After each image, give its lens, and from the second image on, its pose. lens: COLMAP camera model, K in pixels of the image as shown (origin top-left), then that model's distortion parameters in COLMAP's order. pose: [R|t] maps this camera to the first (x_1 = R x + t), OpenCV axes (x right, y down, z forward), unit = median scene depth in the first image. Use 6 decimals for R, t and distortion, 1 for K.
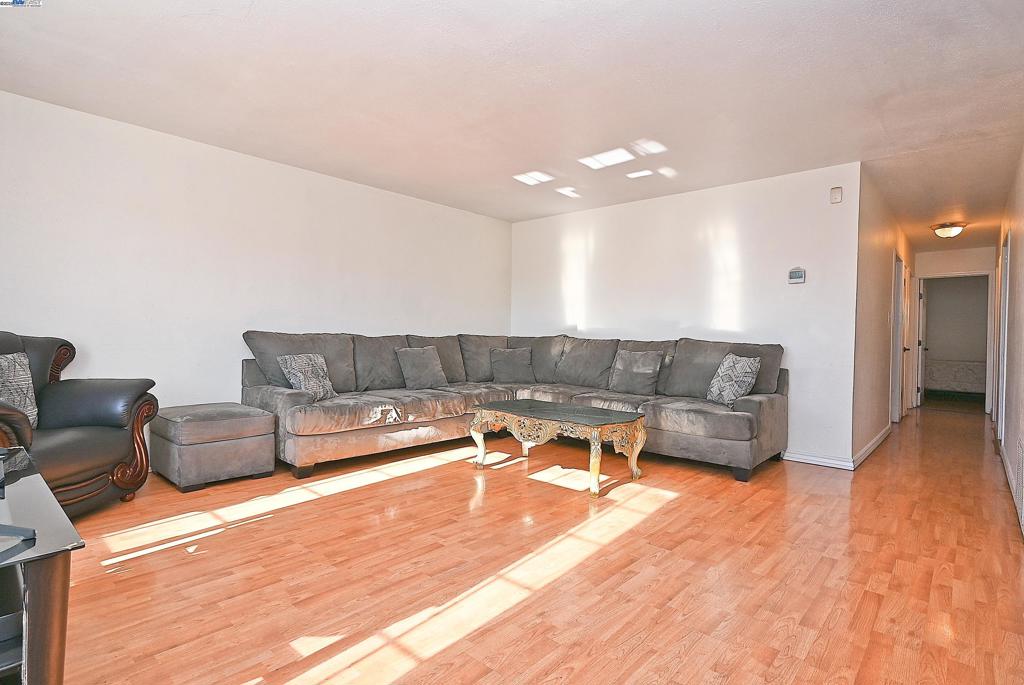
lens RADIAL K [[513.3, 0, 515.3], [0, 513.3, 345.8], [0, 0, 1]] dist [0.000127, -0.000916]
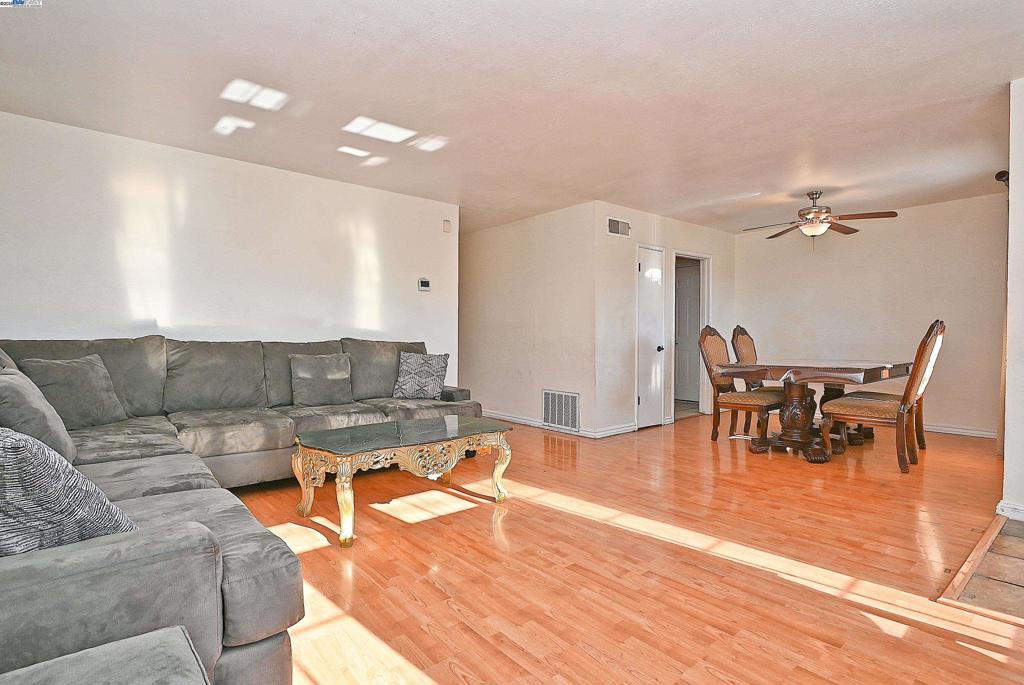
lens RADIAL K [[513.3, 0, 515.4], [0, 513.3, 335.9], [0, 0, 1]] dist [0.000127, -0.000916]
pose [[0.123007, -0.013315, 0.992317, -0.766525], [0.019441, 0.999750, 0.011005, -0.031067], [-0.992215, 0.017938, 0.123235, 0.801369]]
